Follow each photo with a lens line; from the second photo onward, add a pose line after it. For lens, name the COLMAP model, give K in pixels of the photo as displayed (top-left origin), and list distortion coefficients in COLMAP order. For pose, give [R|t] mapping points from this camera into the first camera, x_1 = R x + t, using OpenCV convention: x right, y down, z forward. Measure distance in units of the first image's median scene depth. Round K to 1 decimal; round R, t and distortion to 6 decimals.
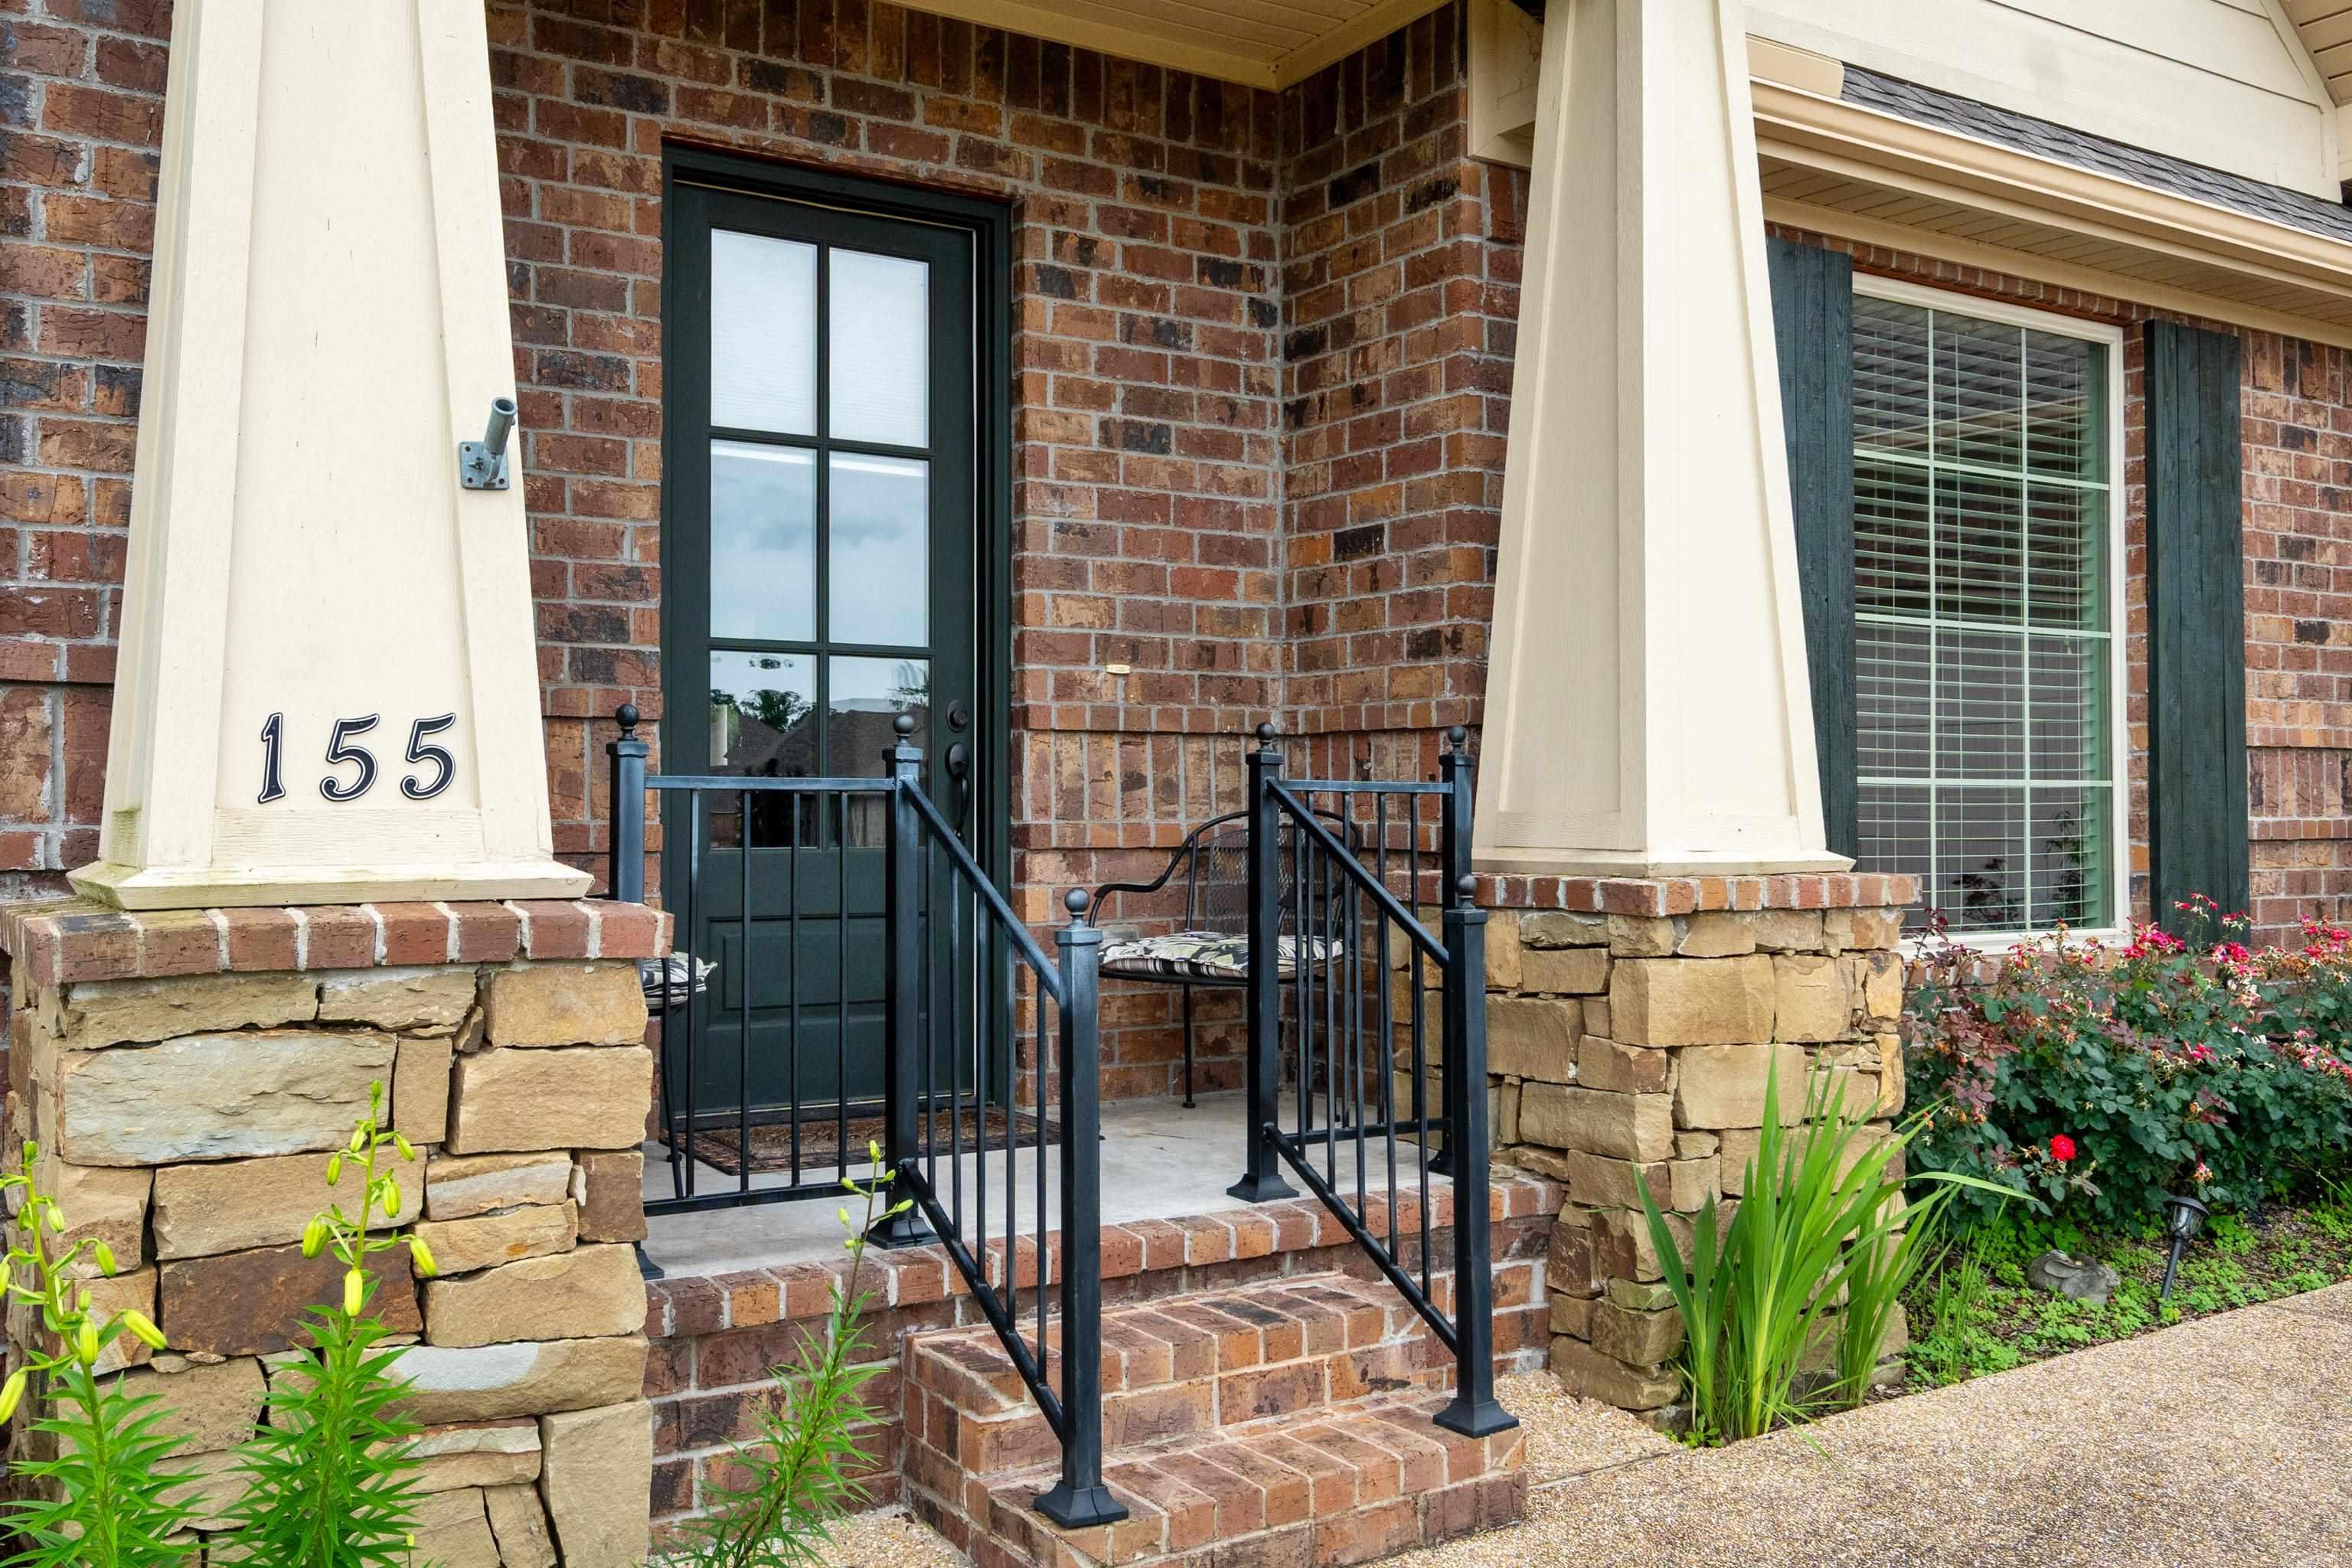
lens RADIAL K [[2061.8, 0, 1153.5], [0, 2061.8, 765.5], [0, 0, 1]] dist [0.000743, 0.015848]
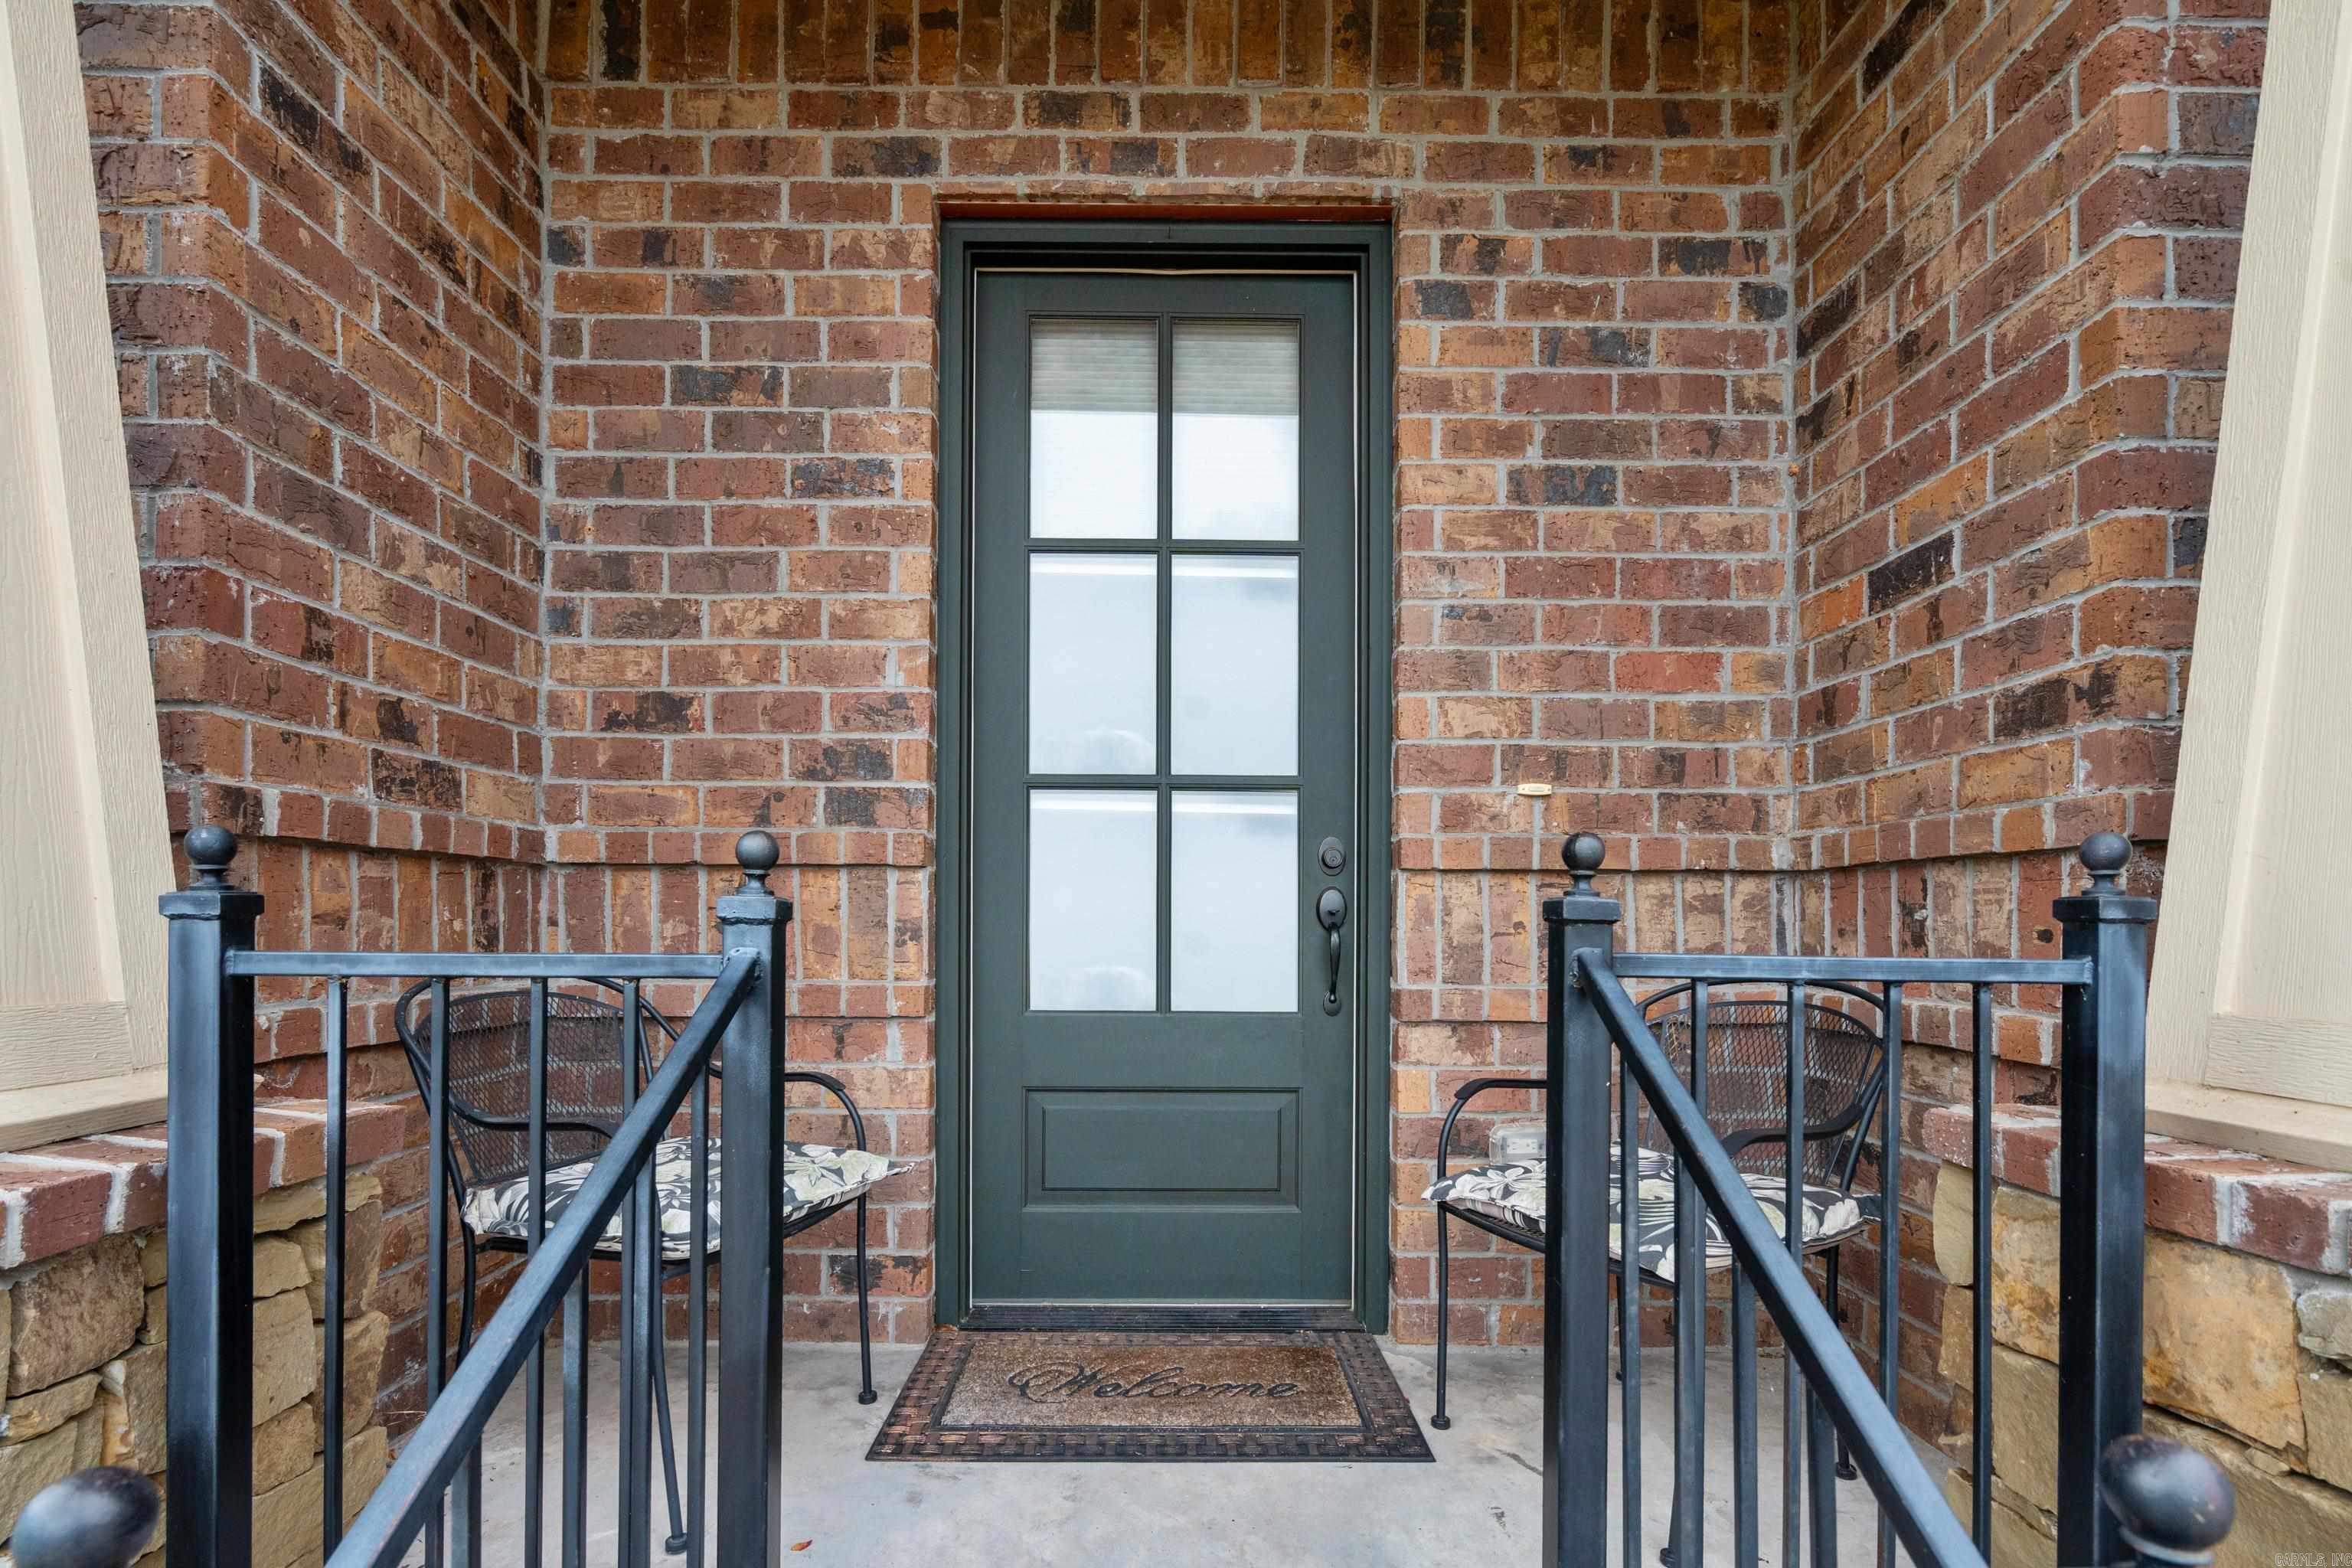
lens RADIAL K [[1072.5, 0, 1196.0], [0, 1072.5, 918.8], [0, 0, 1]] dist [-0.007274, 0.003854]
pose [[0.852009, 0.002637, -0.523521, 0.086873], [0.006456, 0.999858, 0.015543, -0.005522], [0.523488, -0.016622, 0.851871, 0.604187]]
